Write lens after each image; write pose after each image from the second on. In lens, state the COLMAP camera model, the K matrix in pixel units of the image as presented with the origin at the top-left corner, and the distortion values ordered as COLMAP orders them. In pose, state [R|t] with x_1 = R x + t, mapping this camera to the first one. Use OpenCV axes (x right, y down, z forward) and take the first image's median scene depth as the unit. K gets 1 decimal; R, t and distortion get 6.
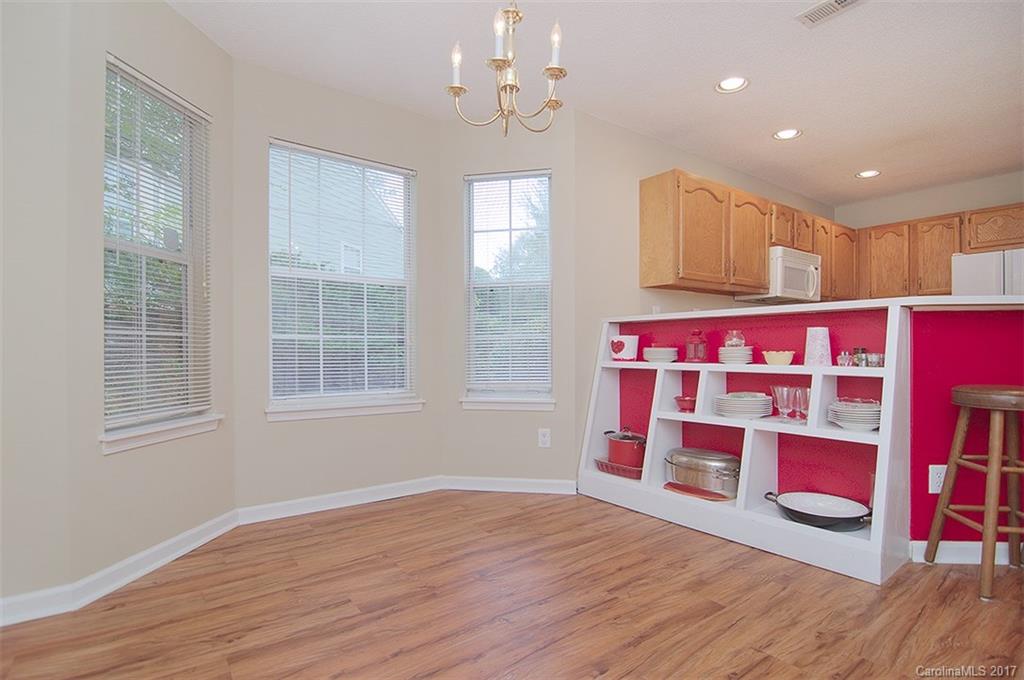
lens RADIAL K [[485.7, 0, 508.2], [0, 485.7, 358.4], [0, 0, 1]] dist [-0.019198, -0.001143]
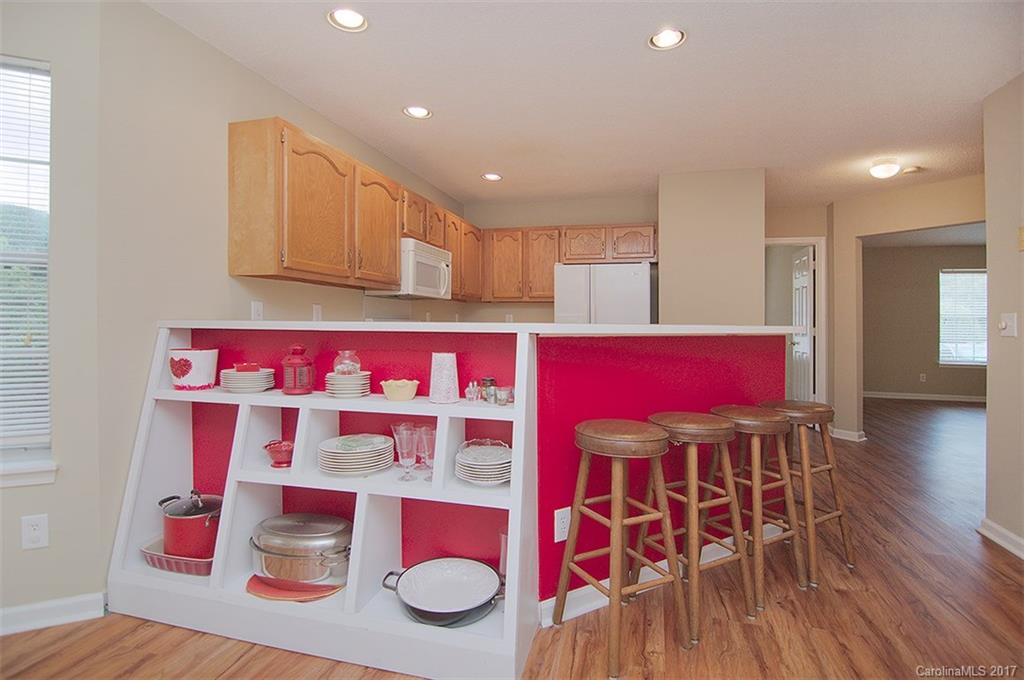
lens RADIAL K [[498.6, 0, 508.6], [0, 498.6, 333.1], [0, 0, 1]] dist [-0.018683, -0.002008]
pose [[0.776010, -0.002379, 0.630716, 0.179272], [0.006958, 0.999964, -0.004790, -0.076696], [-0.630682, 0.008105, 0.775999, 0.256100]]
